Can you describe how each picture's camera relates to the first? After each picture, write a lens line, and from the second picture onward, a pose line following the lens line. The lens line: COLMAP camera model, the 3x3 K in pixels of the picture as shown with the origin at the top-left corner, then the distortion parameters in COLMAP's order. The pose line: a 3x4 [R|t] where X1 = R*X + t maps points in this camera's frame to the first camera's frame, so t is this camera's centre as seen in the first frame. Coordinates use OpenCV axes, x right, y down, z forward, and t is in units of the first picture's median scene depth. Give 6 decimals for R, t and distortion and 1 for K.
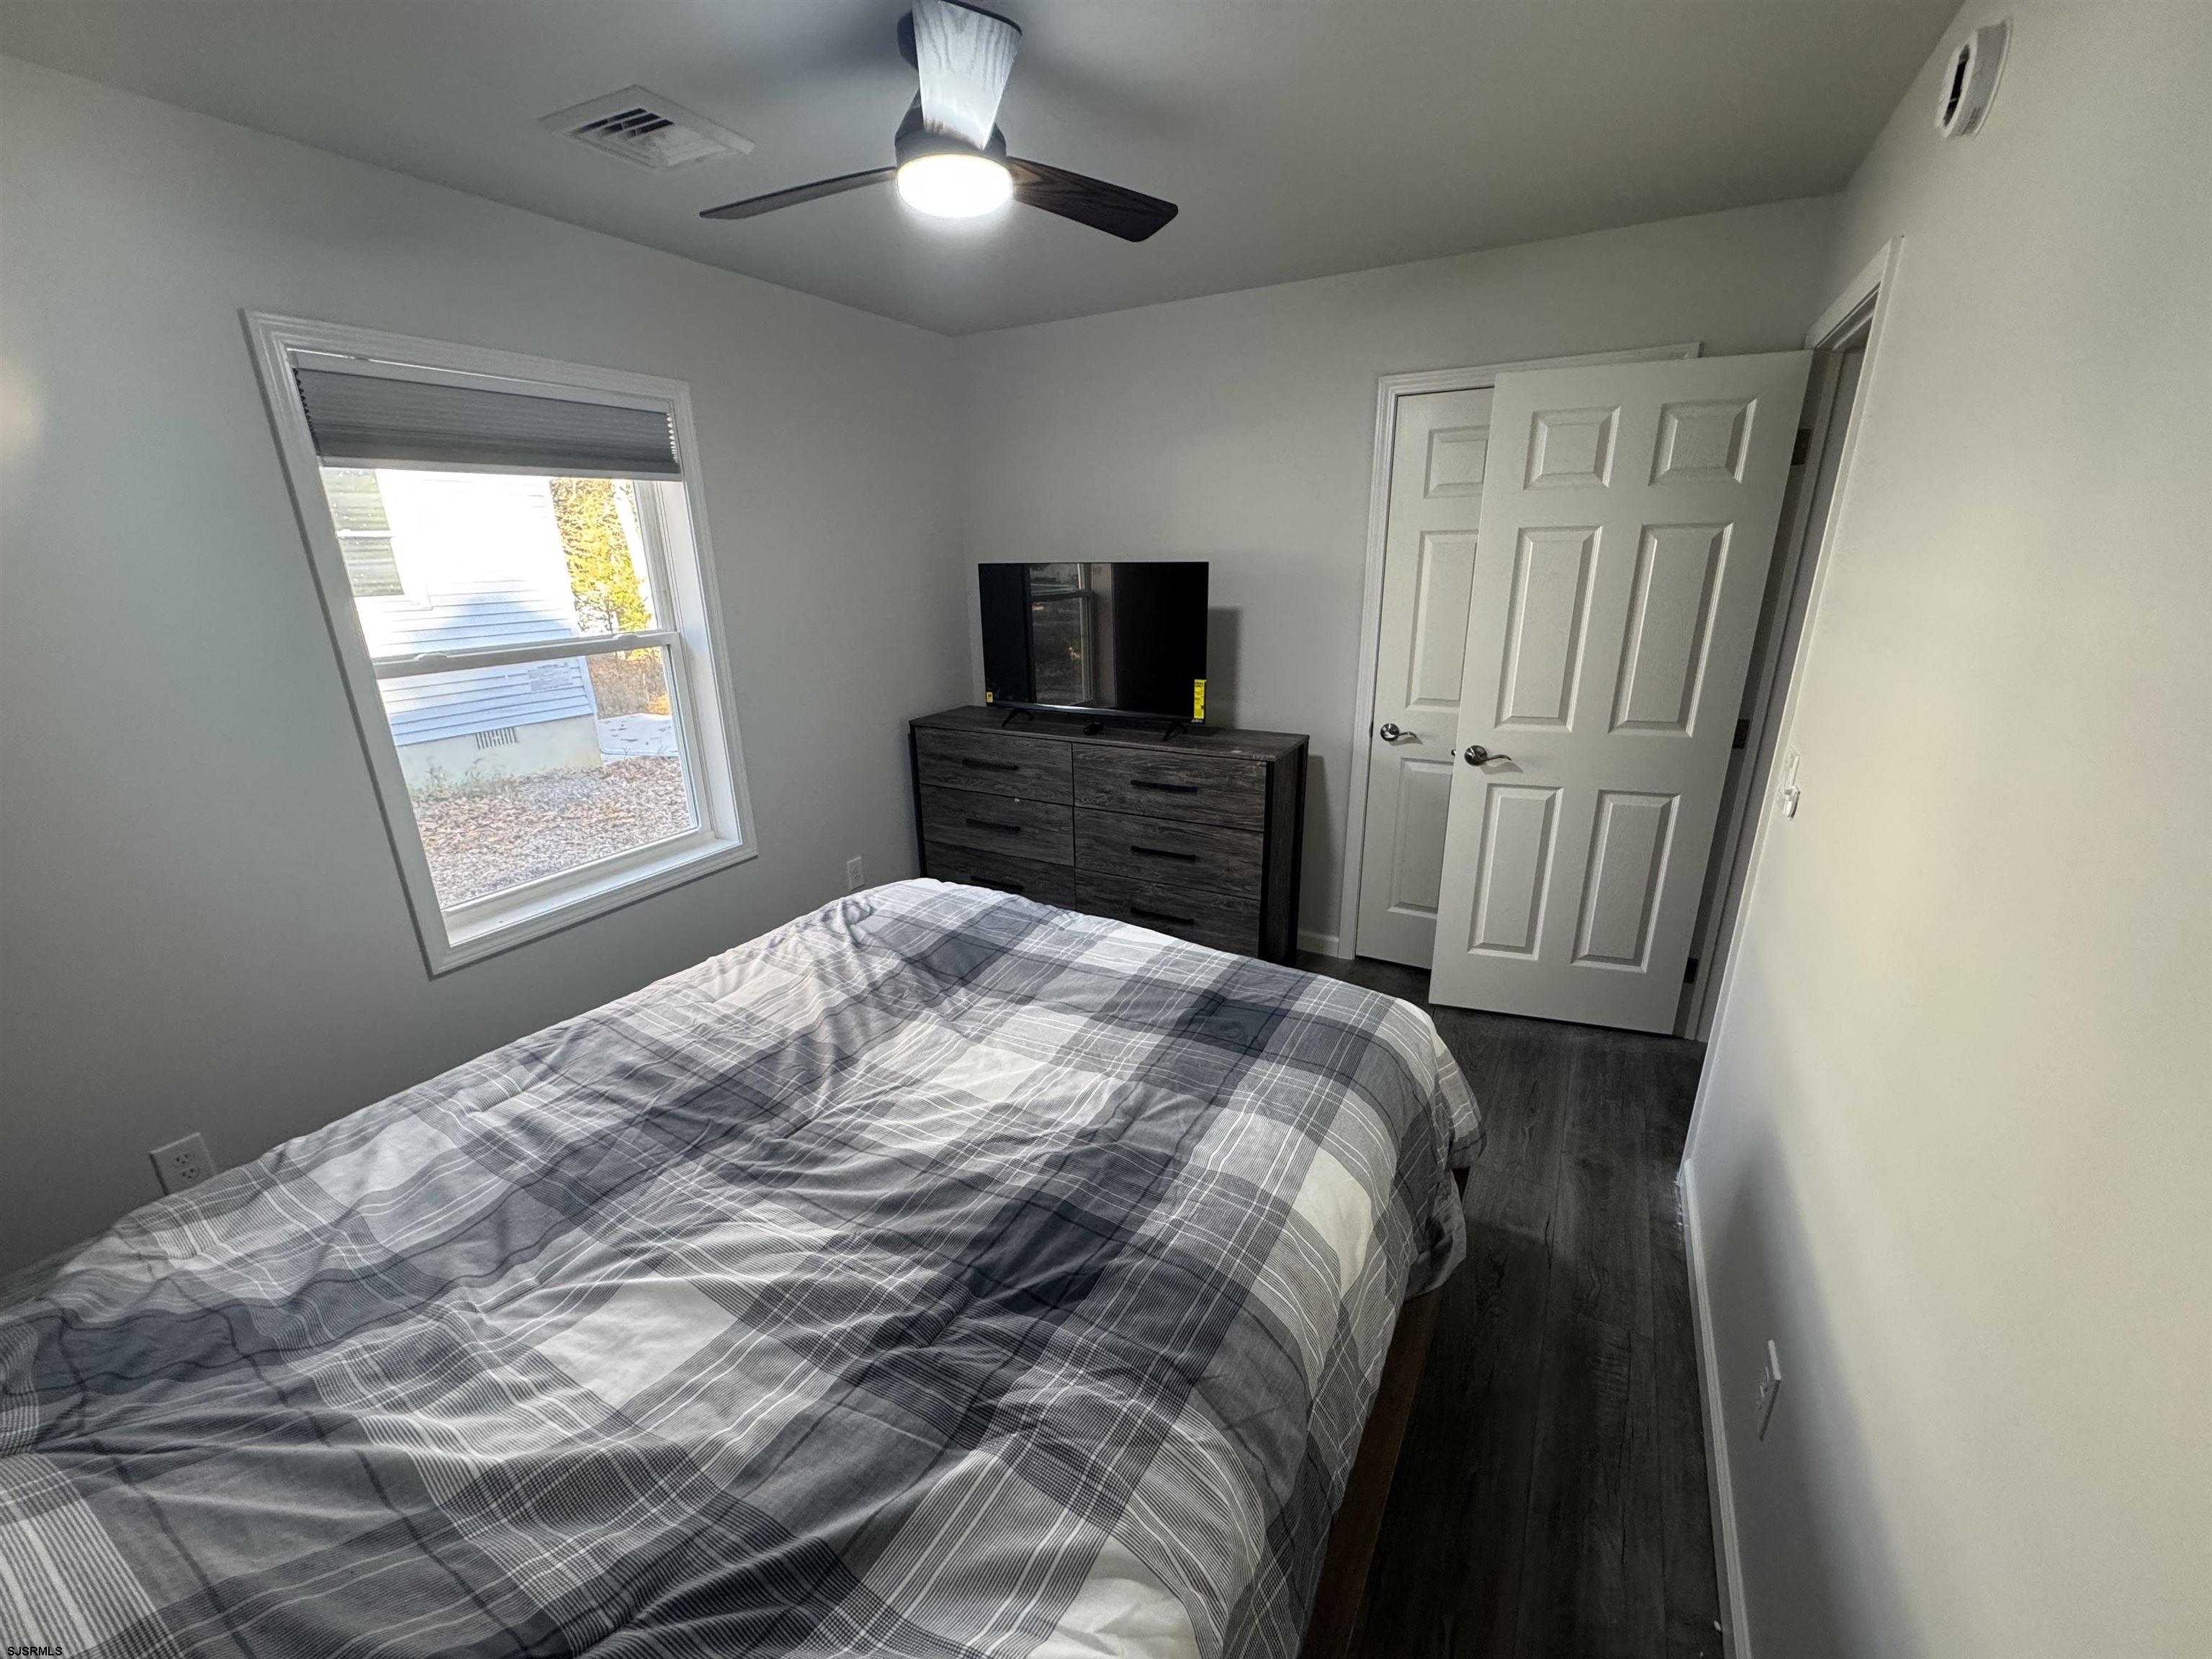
lens RADIAL K [[877.8, 0, 1106.0], [0, 877.8, 829.5], [0, 0, 1]] dist [0.001477, 0.000060]
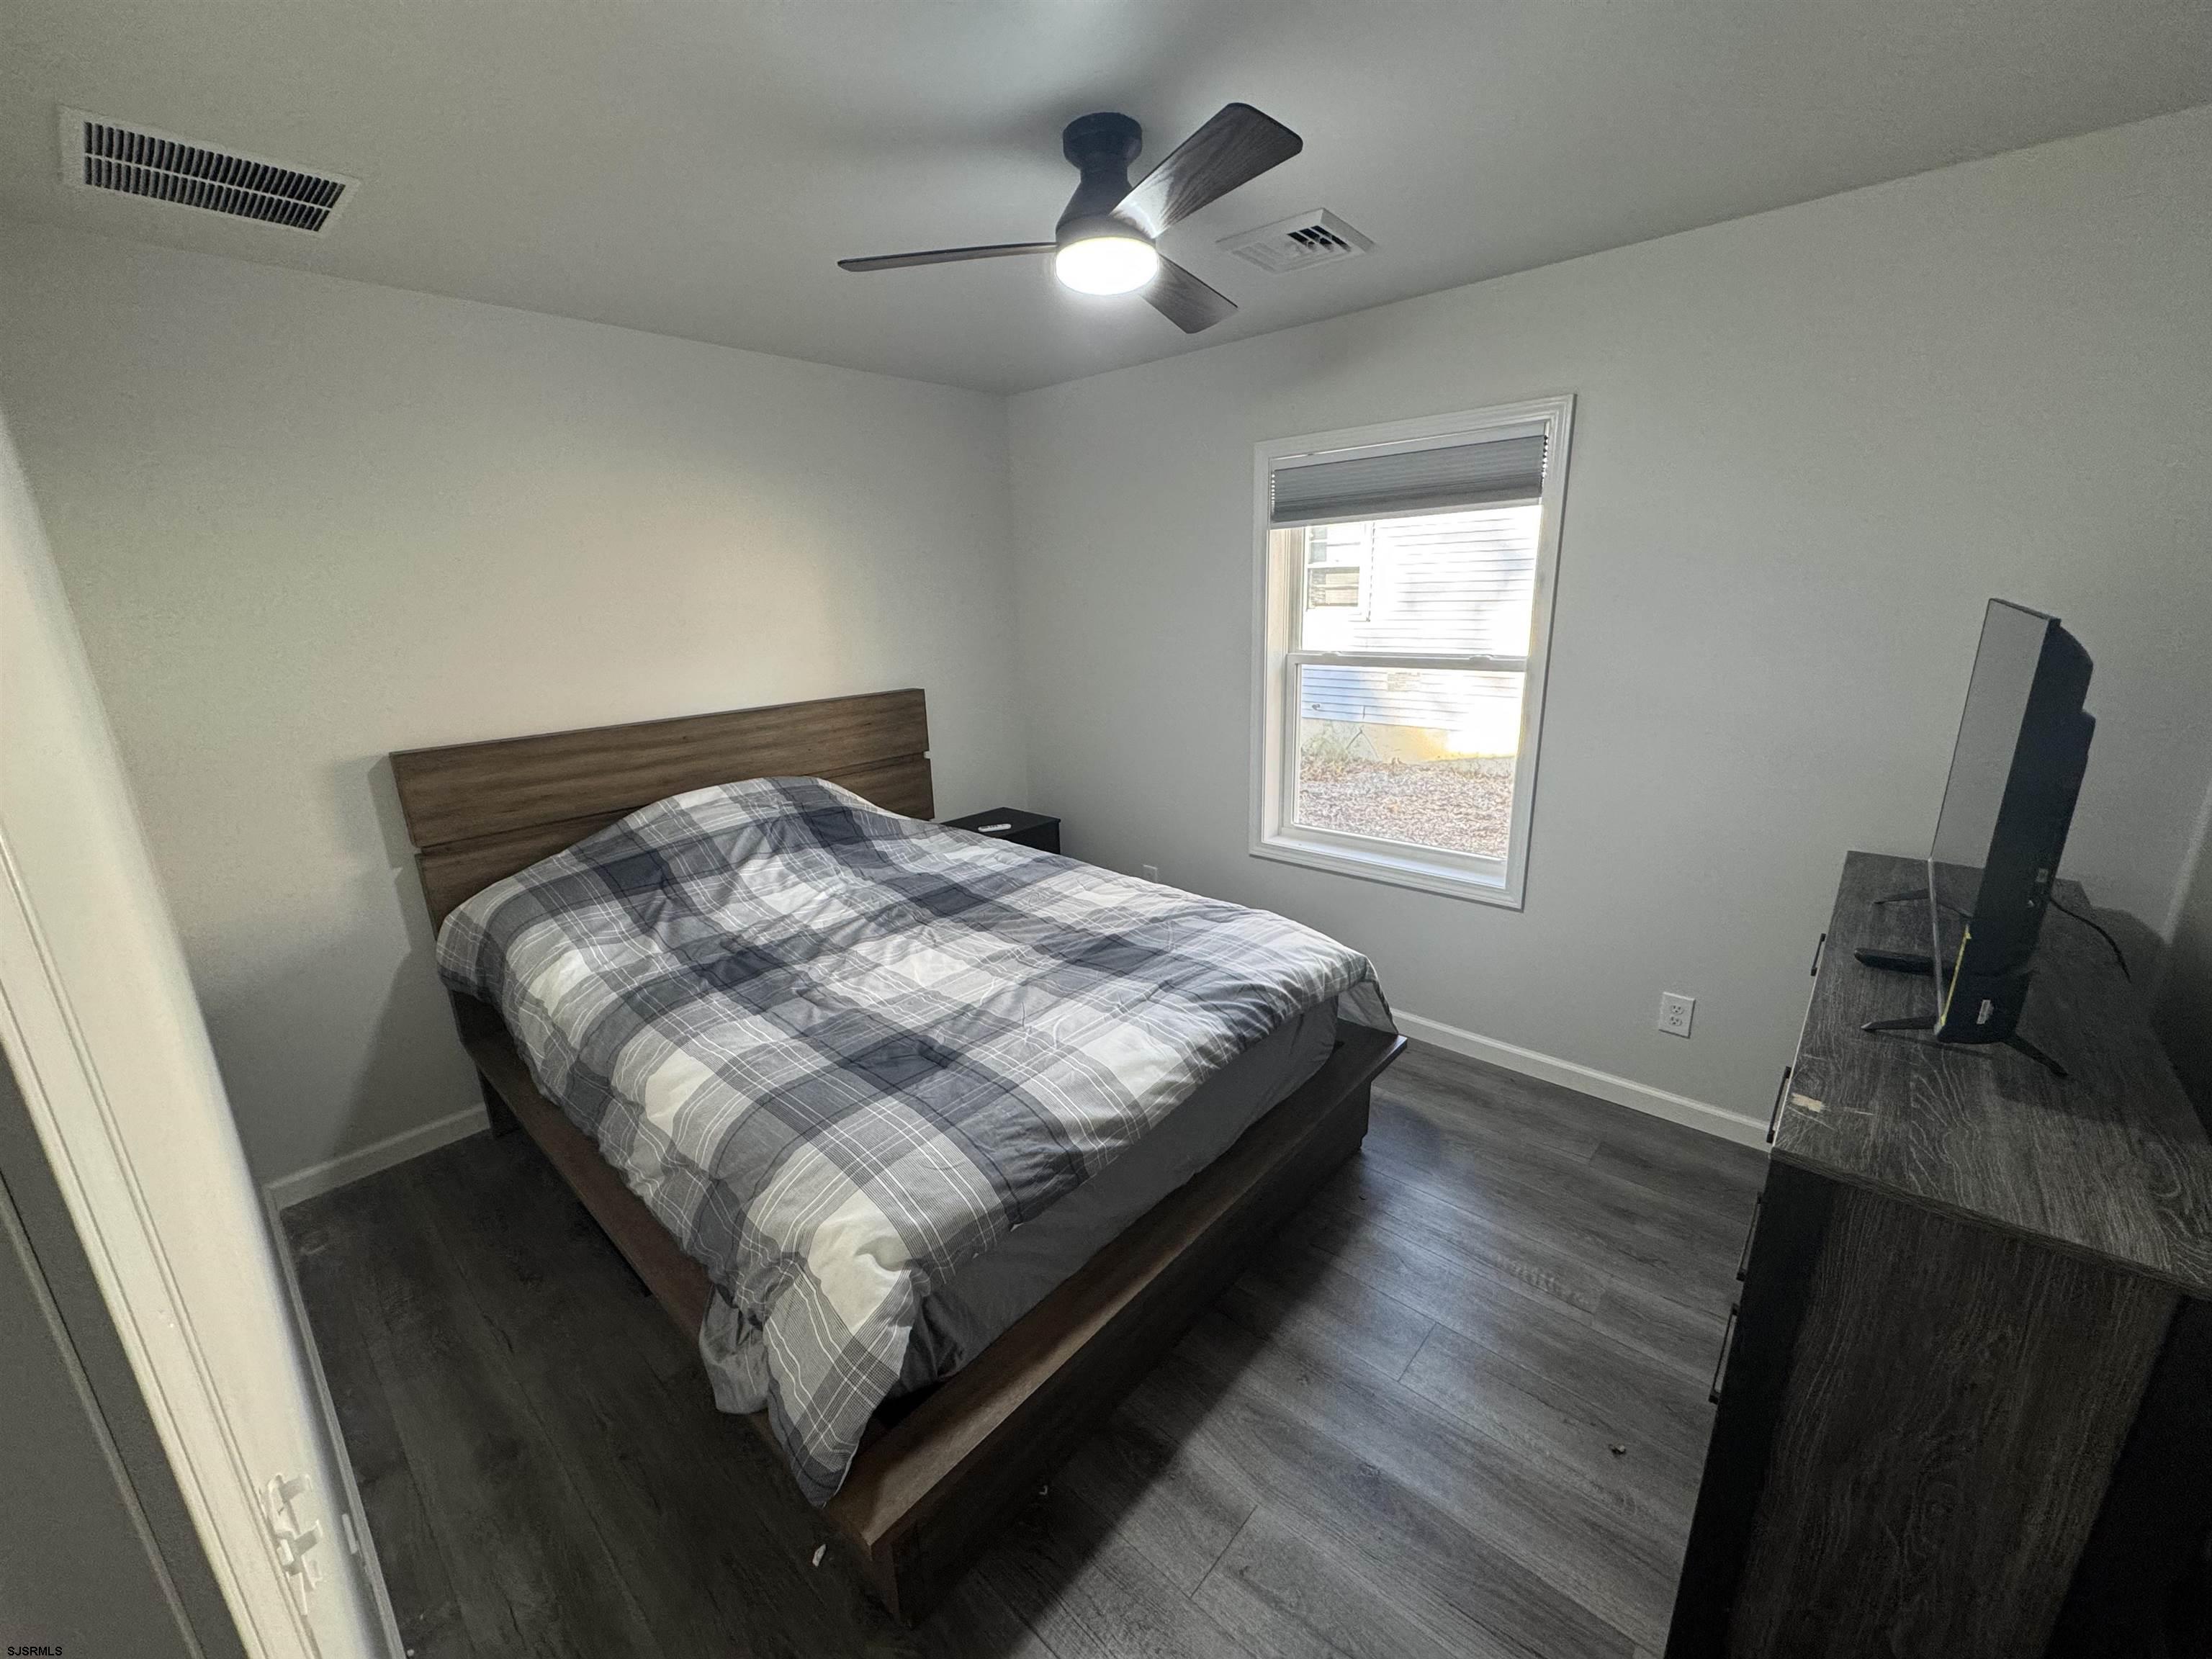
lens RADIAL K [[877.8, 0, 1106.0], [0, 877.8, 829.5], [0, 0, 1]] dist [0.001477, 0.000060]
pose [[-0.222139, 0.281993, -0.933346, 1.016898], [-0.271522, 0.901504, 0.336996, -0.456005], [0.936445, 0.328284, -0.123692, 1.326028]]
